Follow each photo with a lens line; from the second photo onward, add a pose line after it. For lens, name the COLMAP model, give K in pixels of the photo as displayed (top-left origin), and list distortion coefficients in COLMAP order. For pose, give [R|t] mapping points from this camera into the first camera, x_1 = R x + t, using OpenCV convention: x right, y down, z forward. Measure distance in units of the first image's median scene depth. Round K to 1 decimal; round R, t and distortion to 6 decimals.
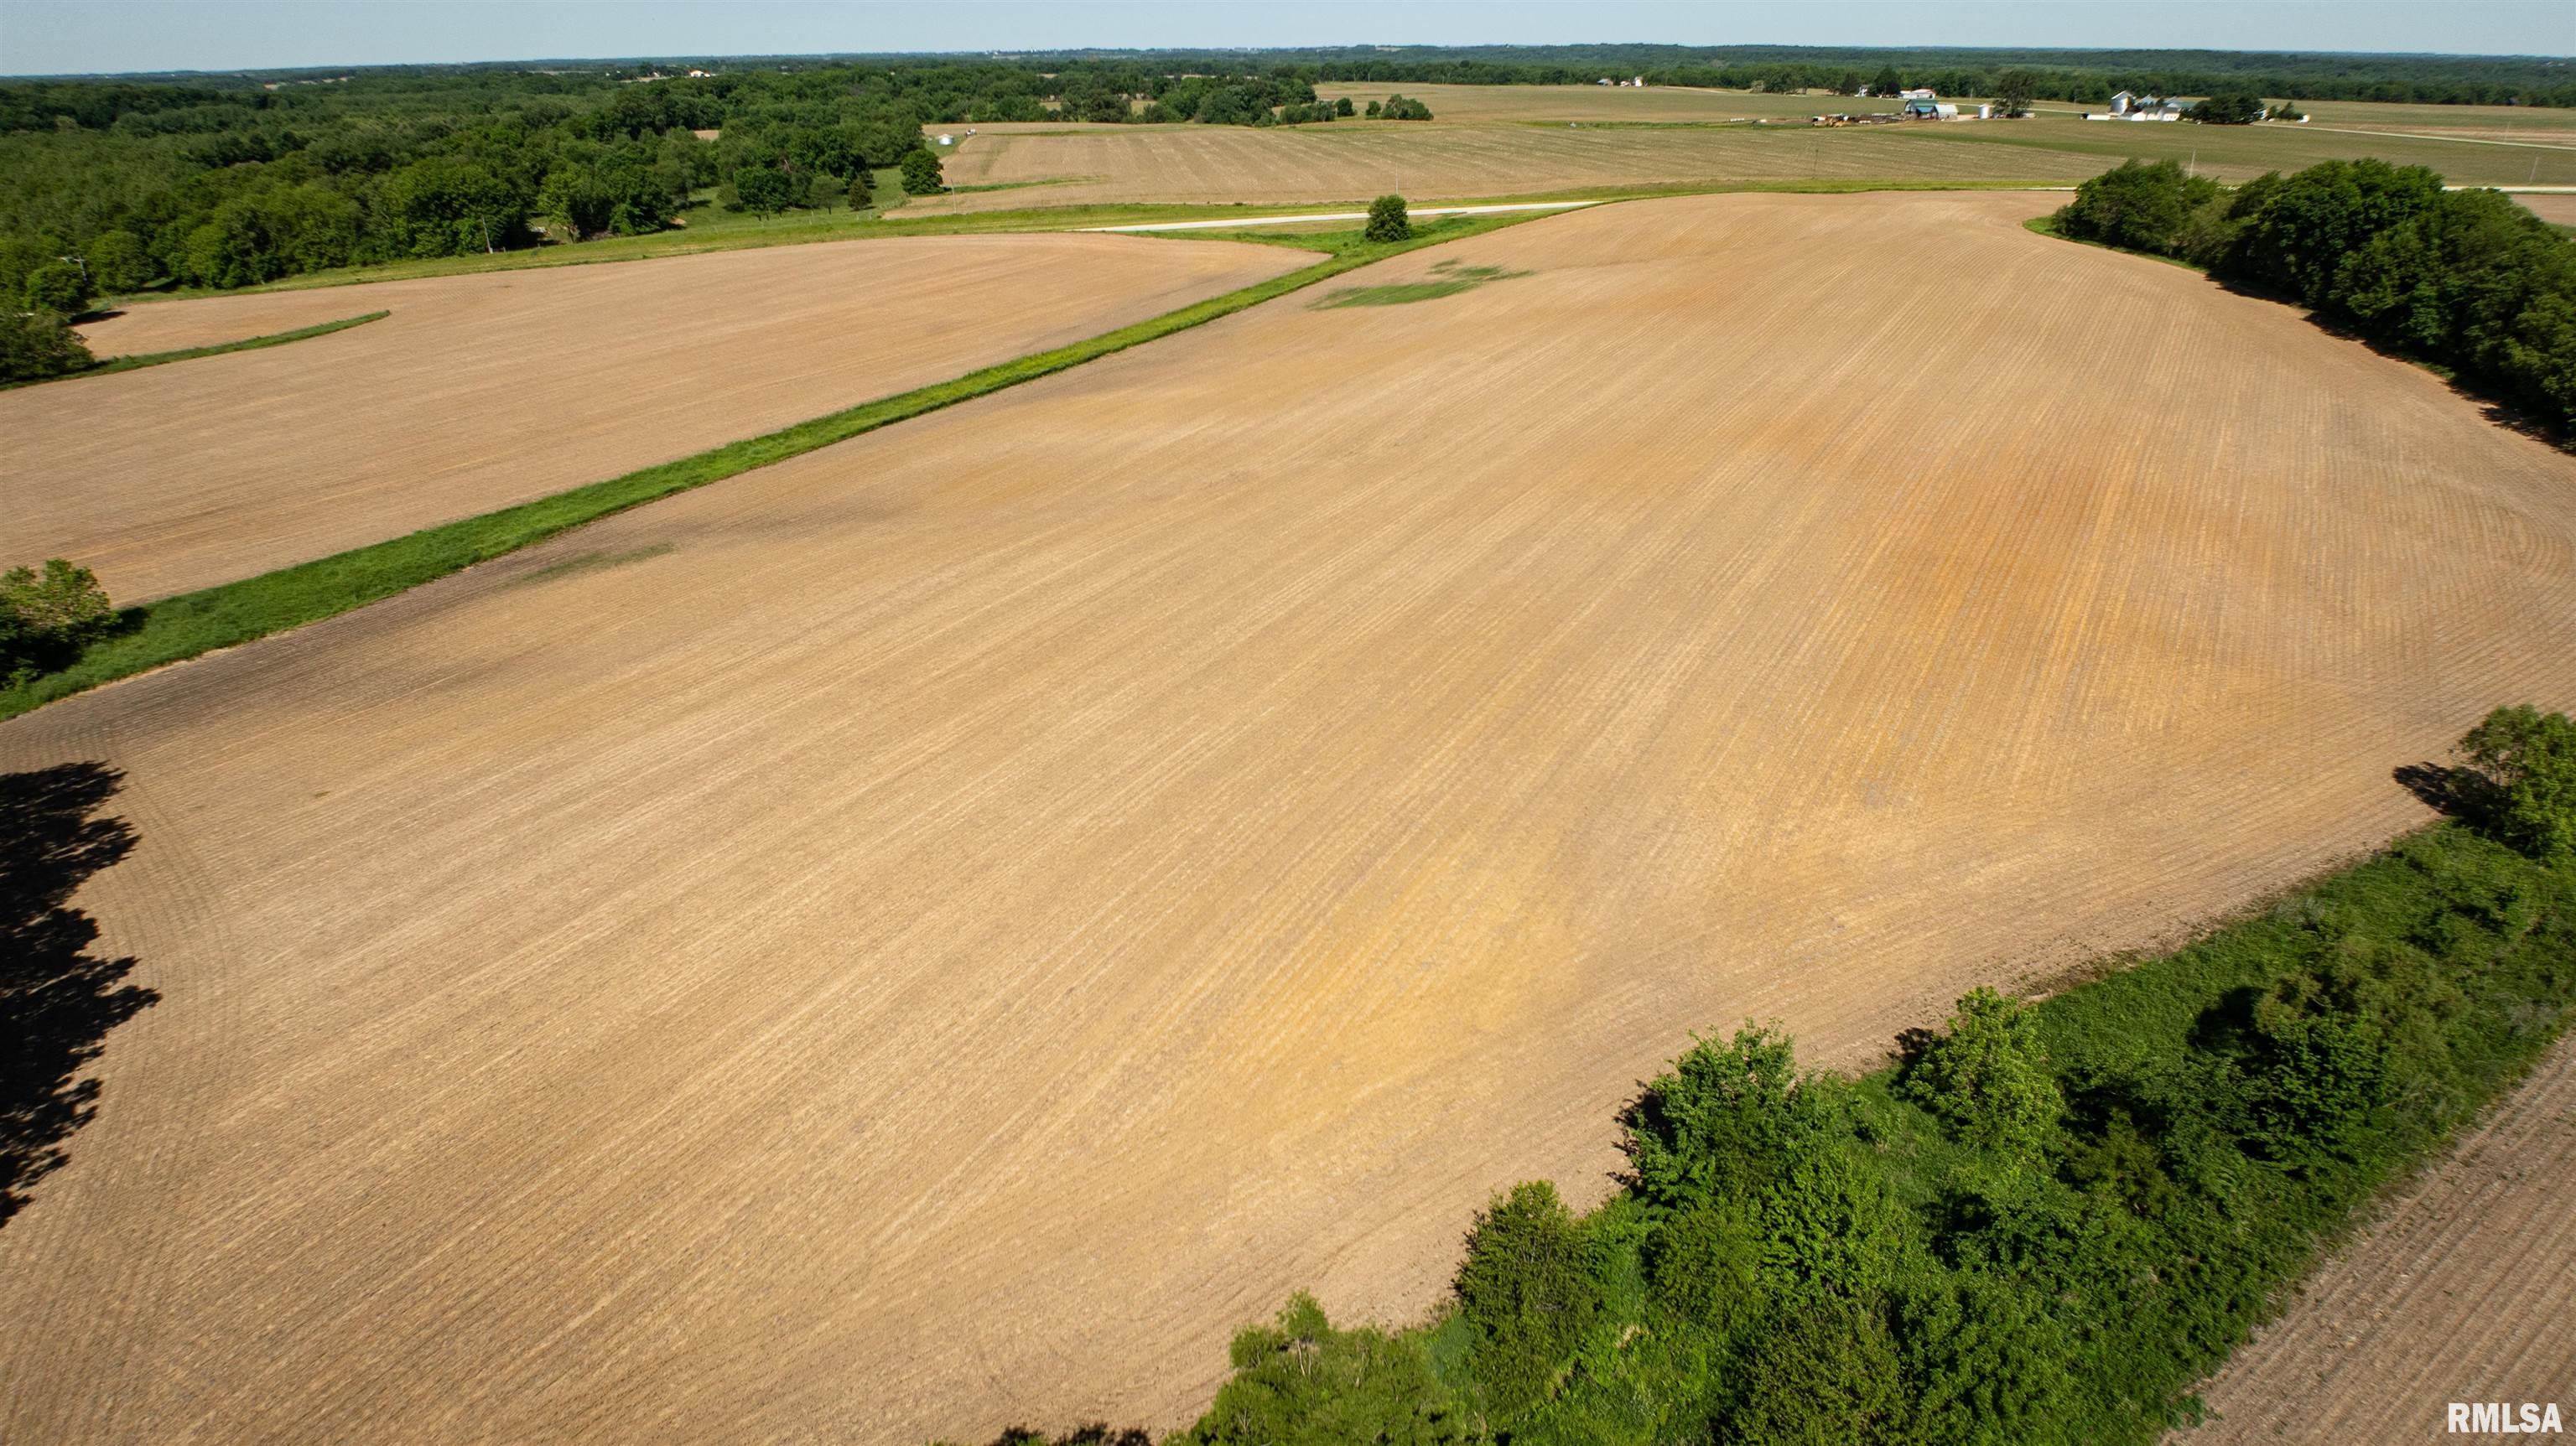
lens RADIAL K [[1590.7, 0, 1292.1], [0, 1590.7, 725.9], [0, 0, 1]] dist [-0.031176, -0.011976]
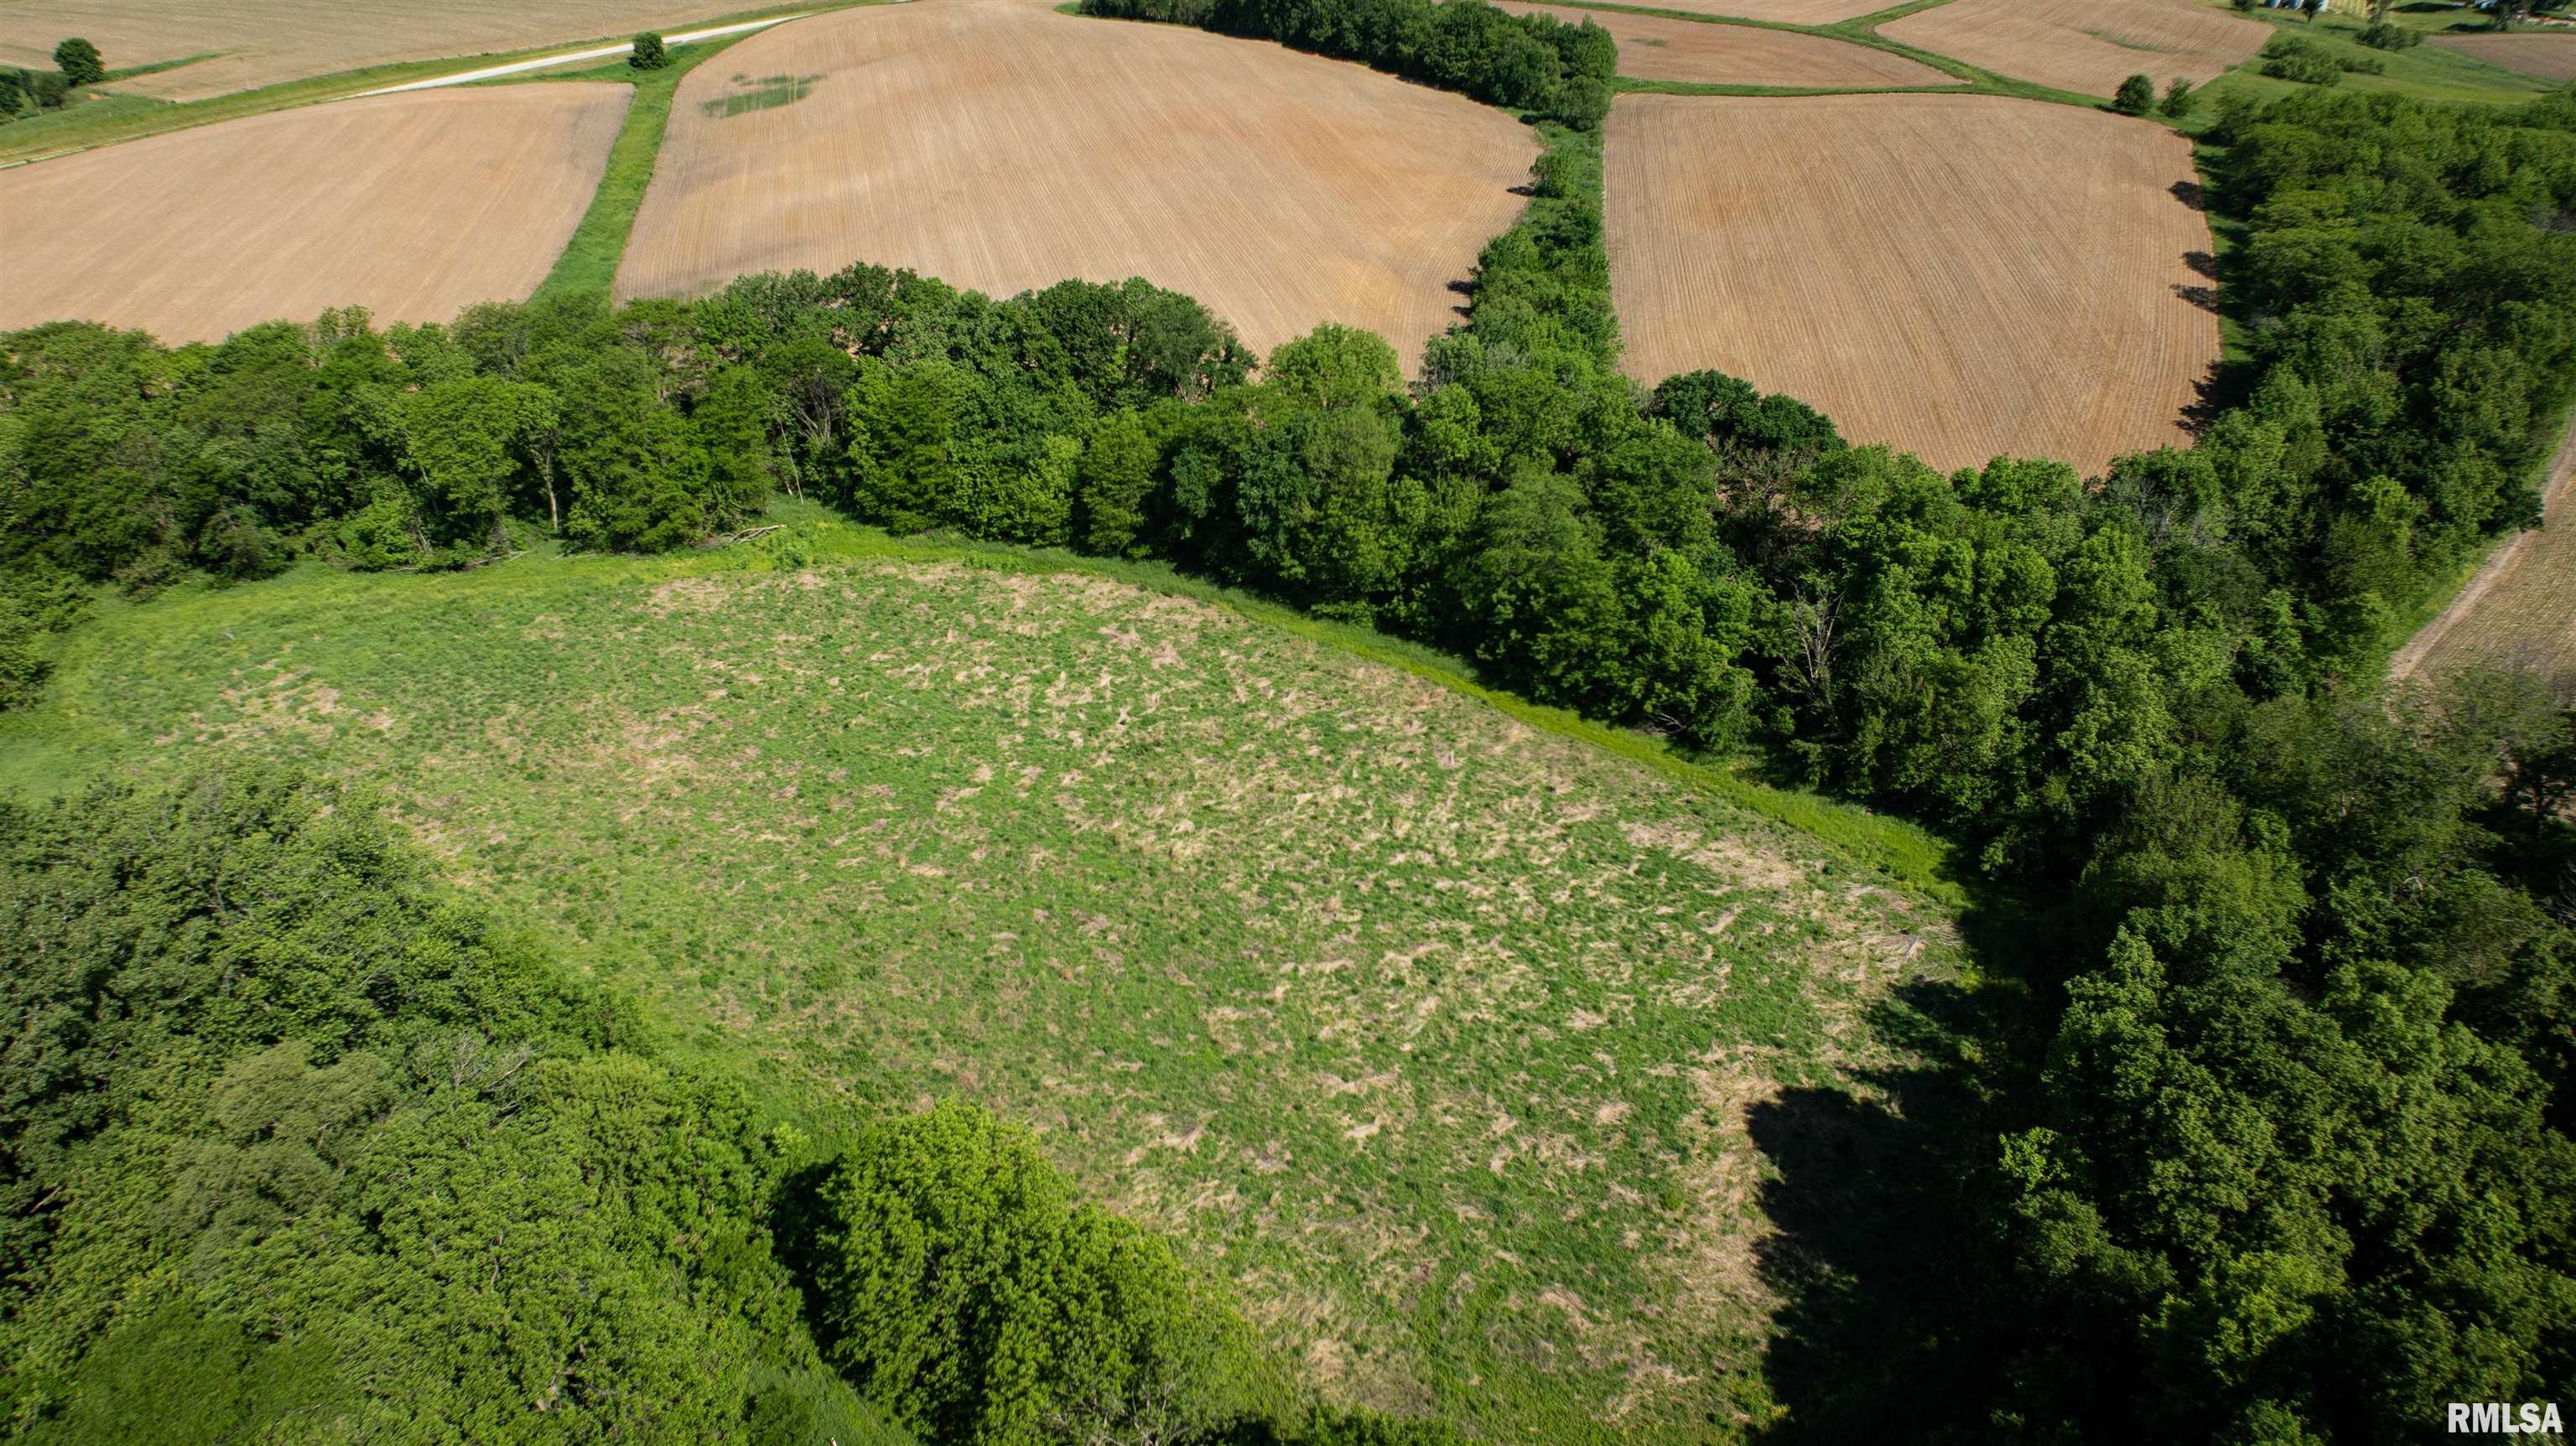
lens RADIAL K [[1596.9, 0, 1295.7], [0, 1596.9, 717.7], [0, 0, 1]] dist [-0.035471, -0.006331]
pose [[0.694891, -0.356076, 0.624769, -0.684180], [0.285240, 0.934014, 0.215070, 0.076218], [-0.660124, 0.028759, 0.750606, -0.362365]]
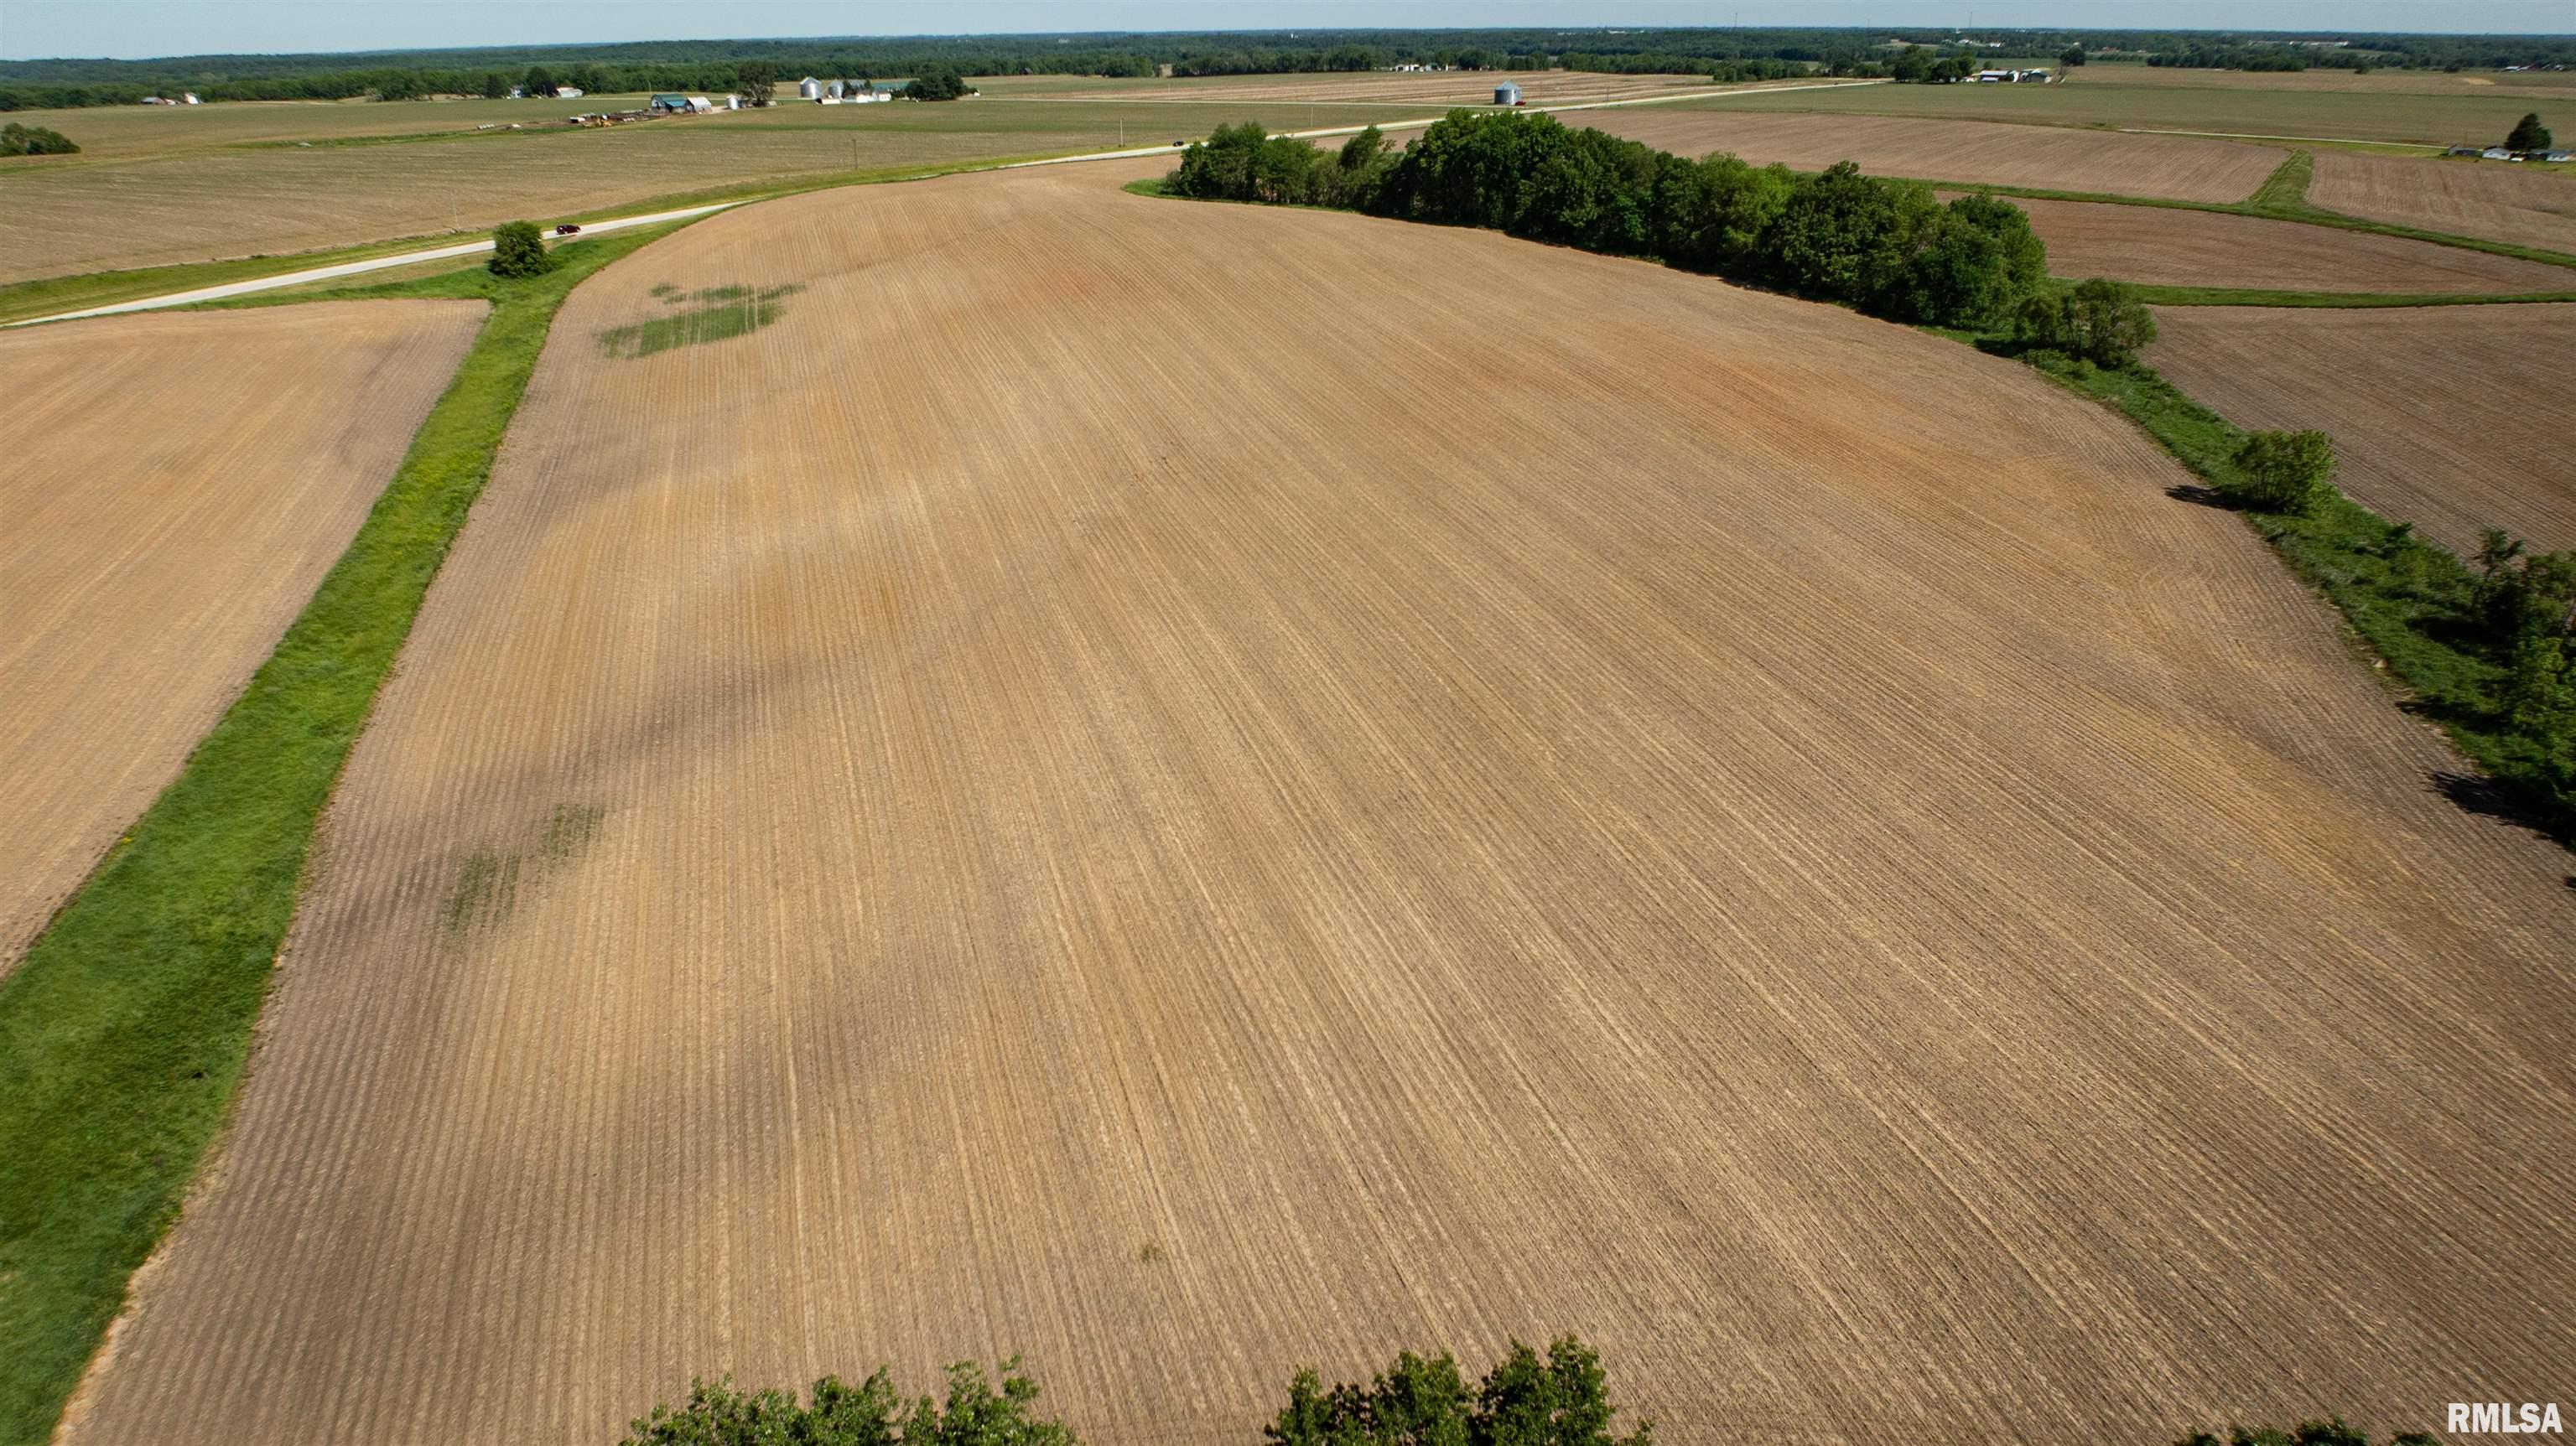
lens RADIAL K [[1590.7, 0, 1292.1], [0, 1590.7, 725.9], [0, 0, 1]] dist [-0.031176, -0.011976]
pose [[0.659369, -0.303052, 0.688035, -0.372910], [0.302415, 0.944769, 0.126318, -0.081334], [-0.688316, 0.124782, 0.714599, 0.203649]]
